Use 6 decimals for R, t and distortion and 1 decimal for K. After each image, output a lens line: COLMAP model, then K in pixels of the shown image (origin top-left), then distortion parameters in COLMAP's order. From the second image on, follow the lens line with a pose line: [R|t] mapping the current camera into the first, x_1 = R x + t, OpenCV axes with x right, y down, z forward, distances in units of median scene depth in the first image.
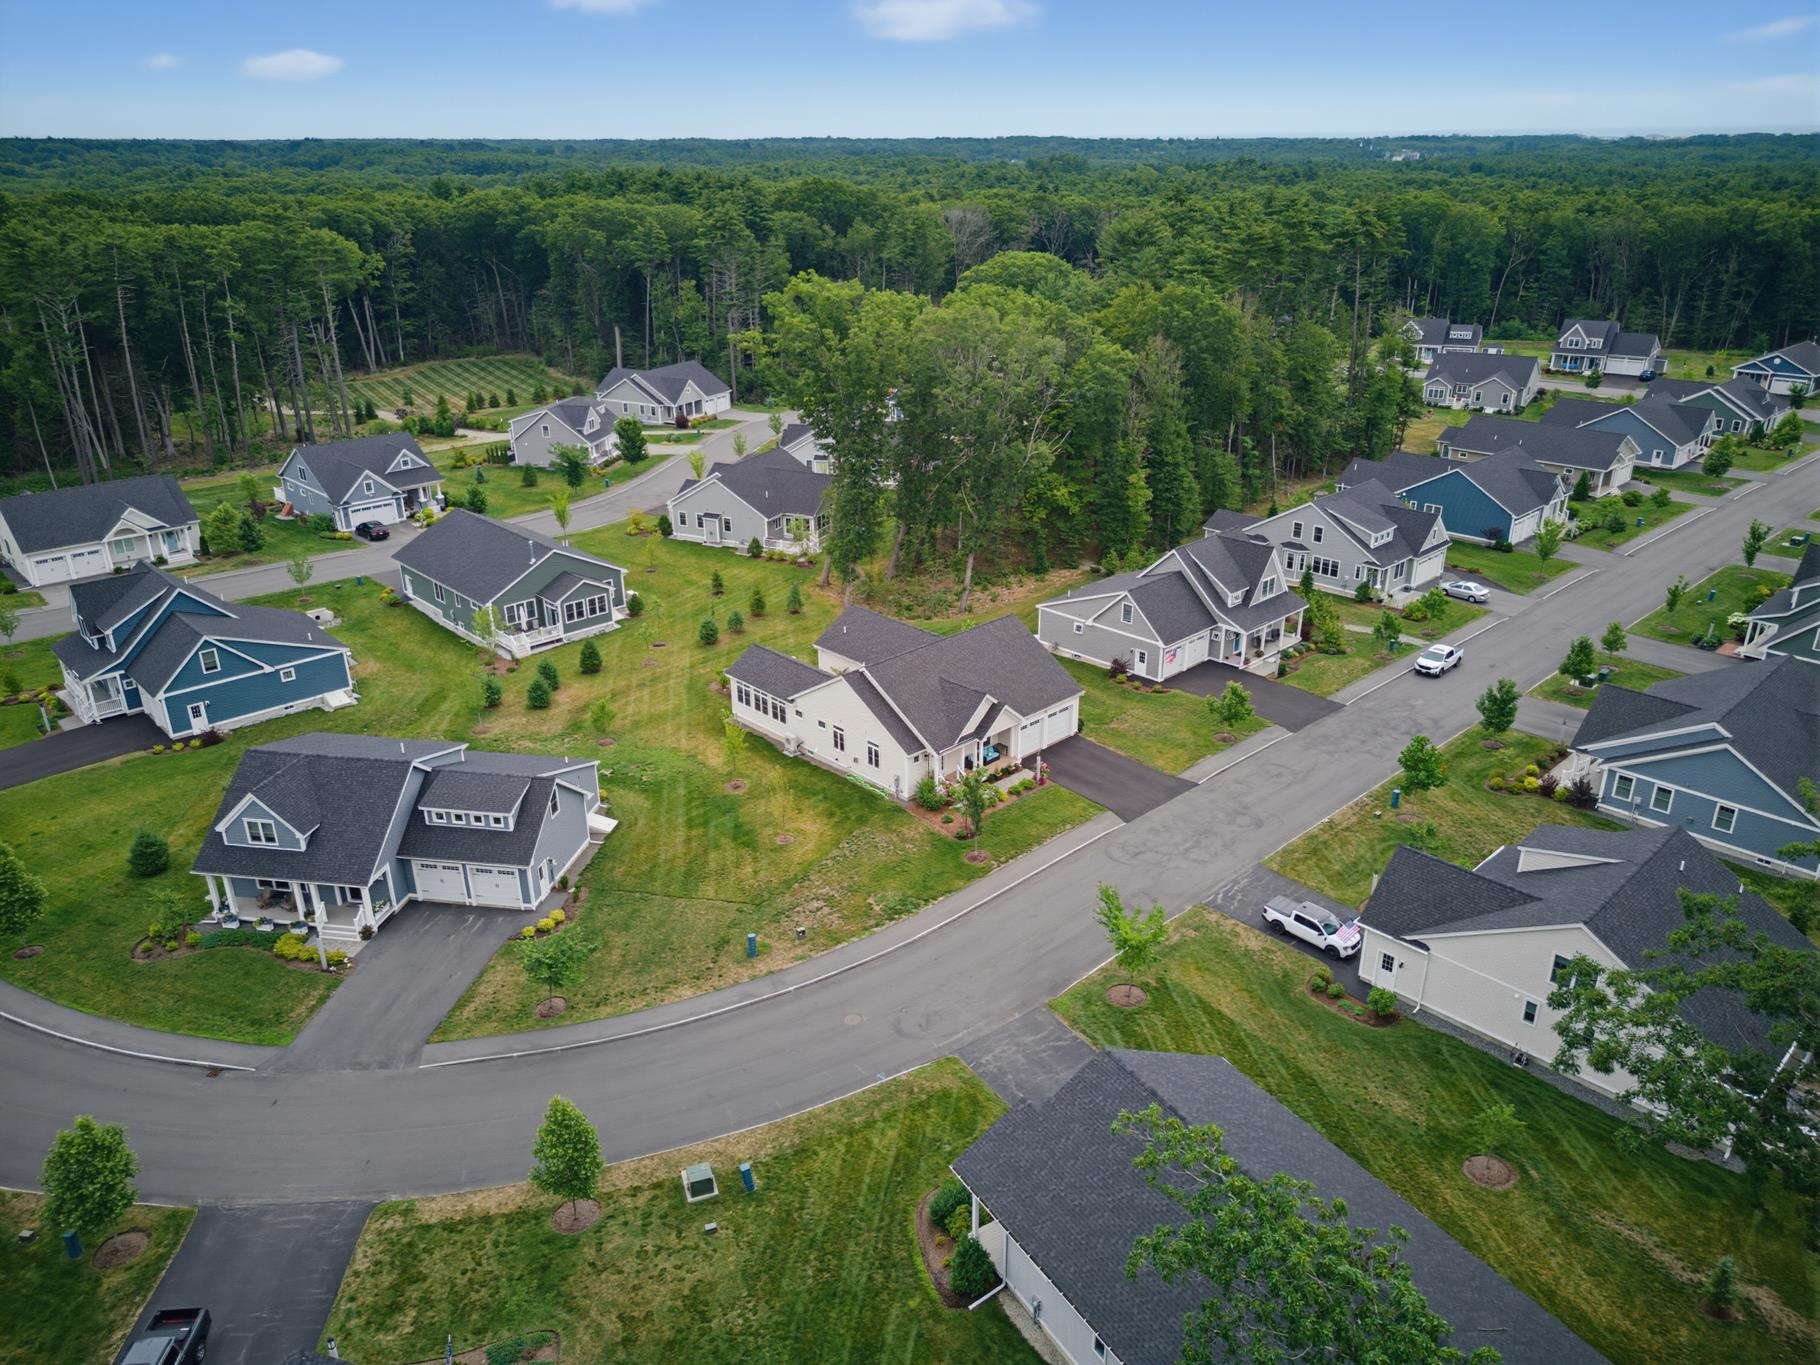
lens RADIAL K [[1285.0, 0, 910.0], [0, 1285.0, 682.5], [0, 0, 1]] dist [-0.001916, -0.003196]
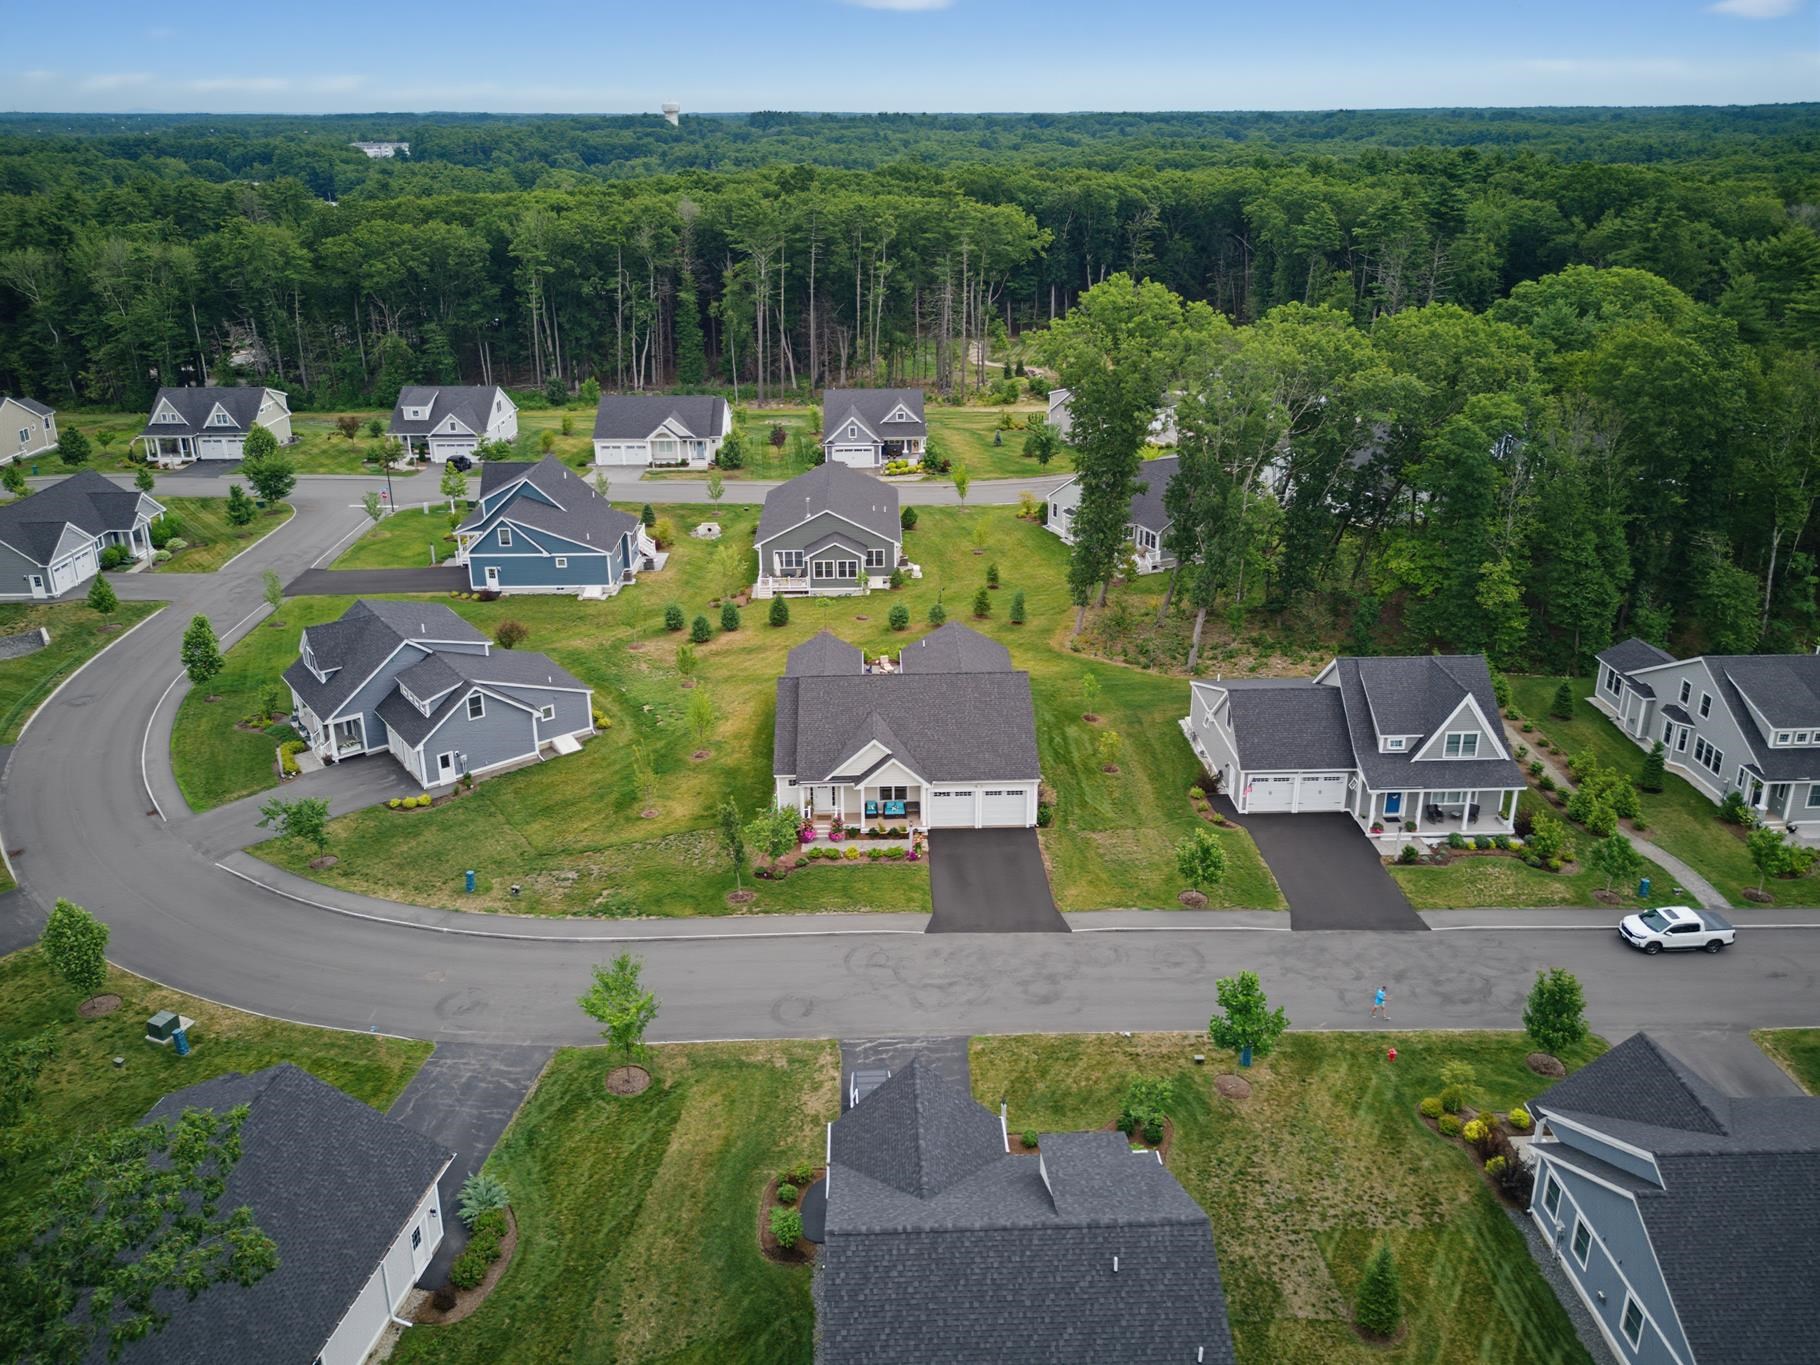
lens RADIAL K [[1297.3, 0, 904.8], [0, 1297.3, 587.4], [0, 0, 1]] dist [0.010804, -0.001002]
pose [[0.738850, 0.227048, -0.634468, 0.566371], [-0.260459, 0.964577, 0.041870, -0.124688], [0.621500, 0.134317, 0.771814, 0.263018]]
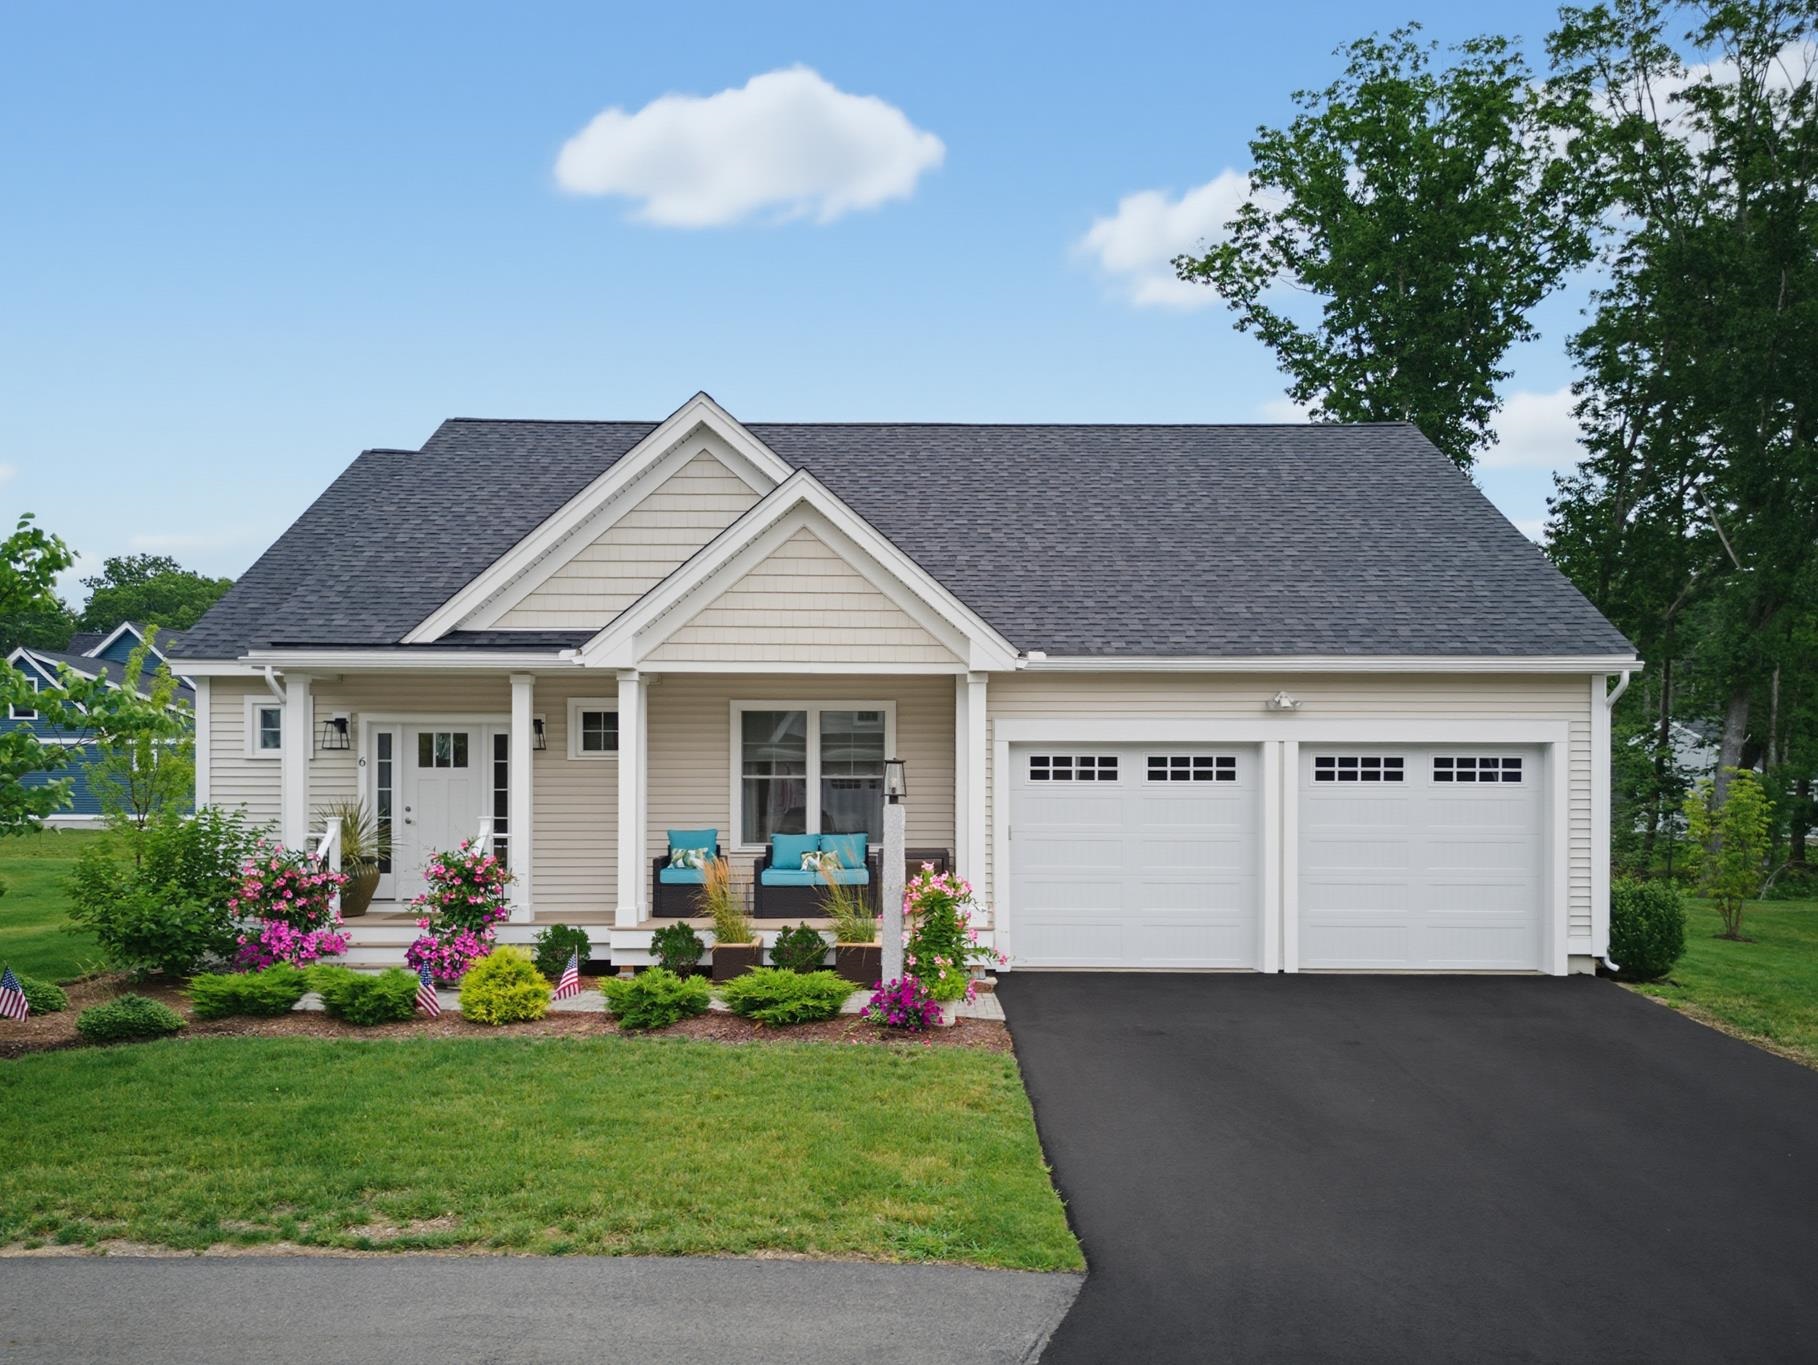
lens RADIAL K [[1462.9, 0, 907.1], [0, 1462.9, 783.1], [0, 0, 1]] dist [0.024687, -0.004716]
pose [[0.724822, 0.010076, -0.688863, 0.186594], [-0.275194, 0.920892, -0.276090, 0.087931], [0.631587, 0.389687, 0.670255, 0.816228]]
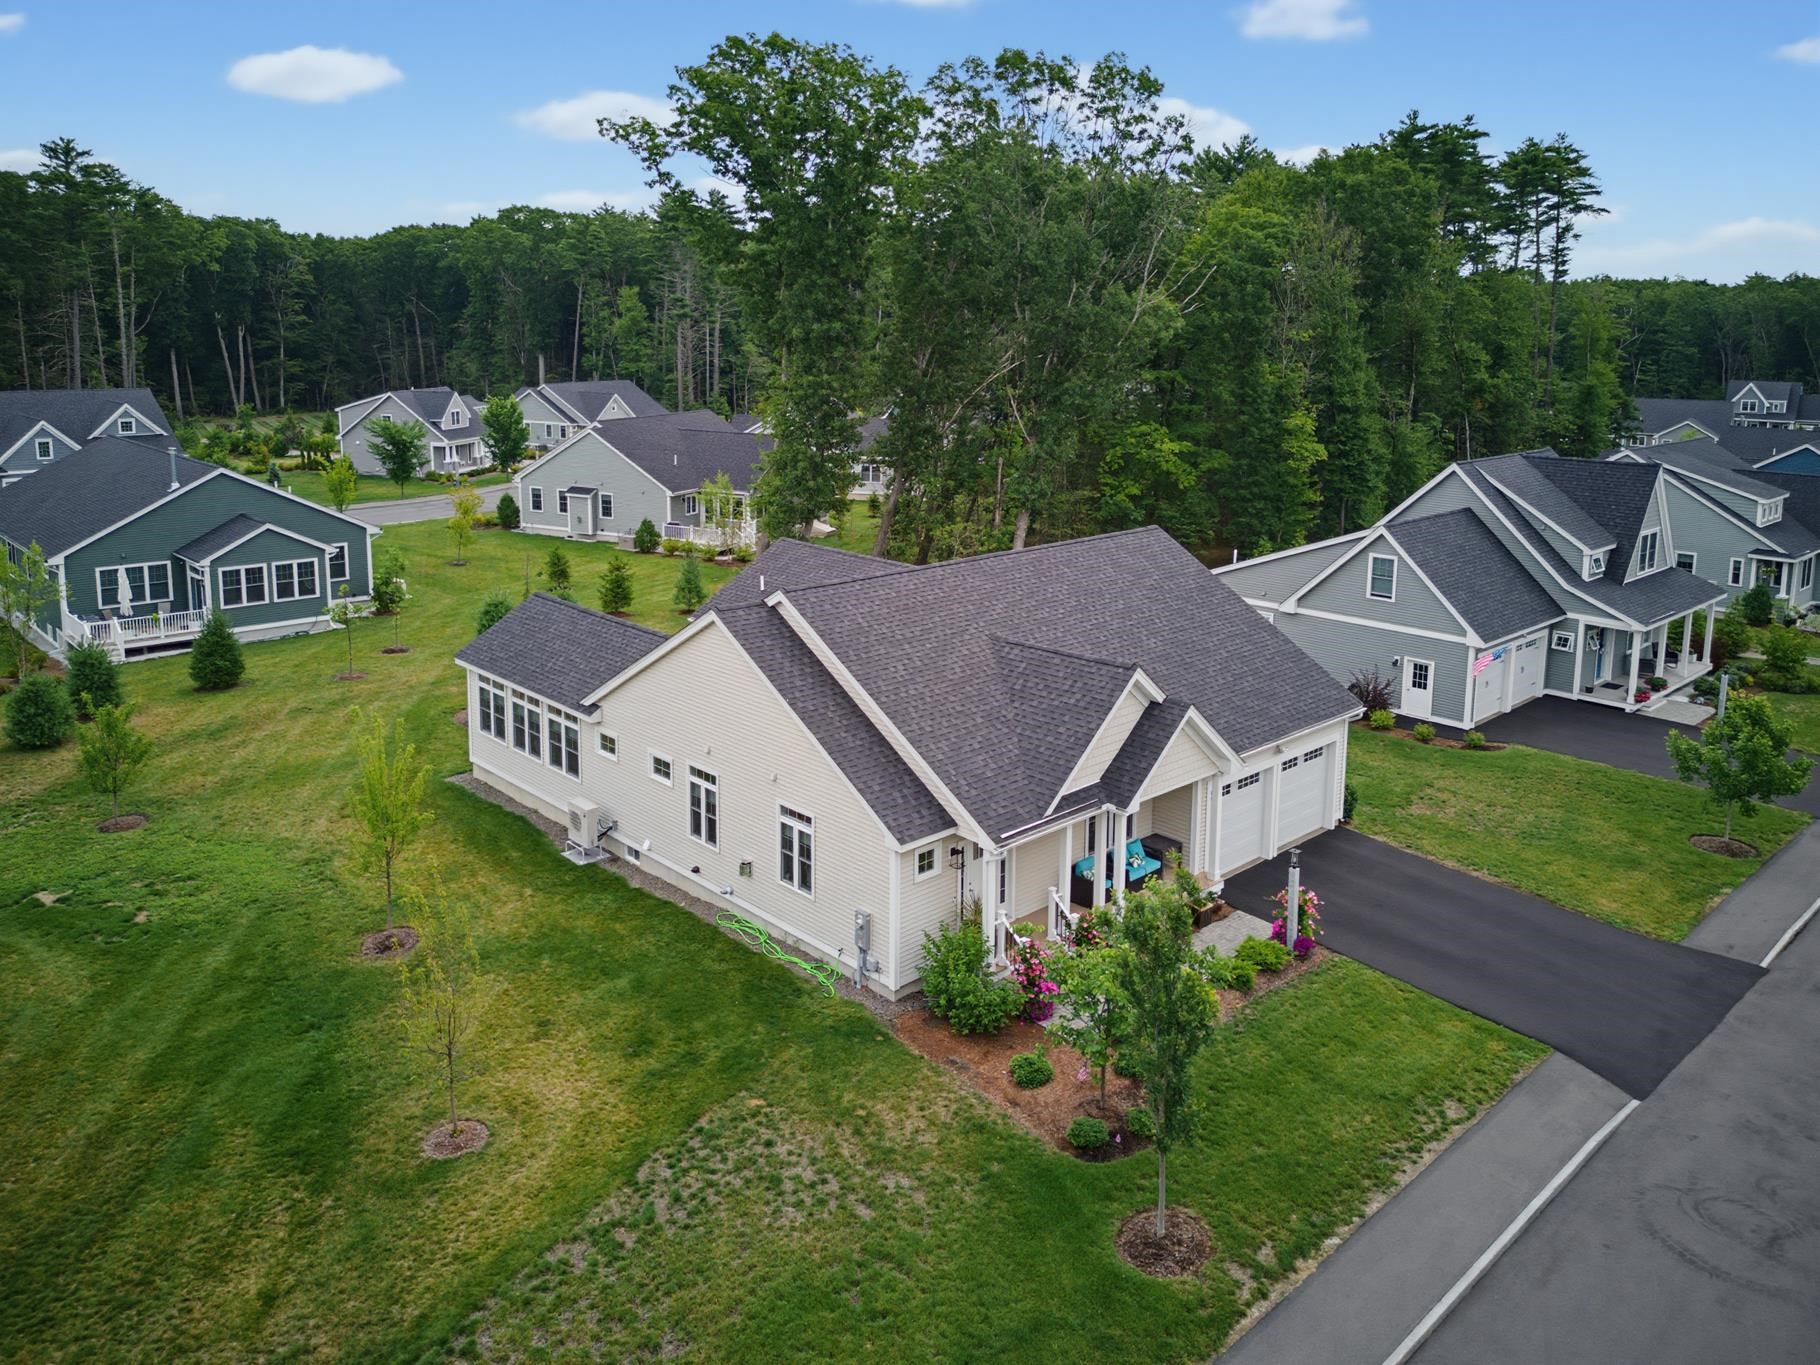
lens RADIAL K [[1328.3, 0, 905.3], [0, 1328.3, 508.5], [0, 0, 1]] dist [0.027122, -0.005148]
pose [[0.999764, 0.021709, -0.001002, -0.001631], [-0.021239, 0.966248, -0.256738, 0.053054], [-0.004605, 0.256698, 0.966481, 0.583356]]
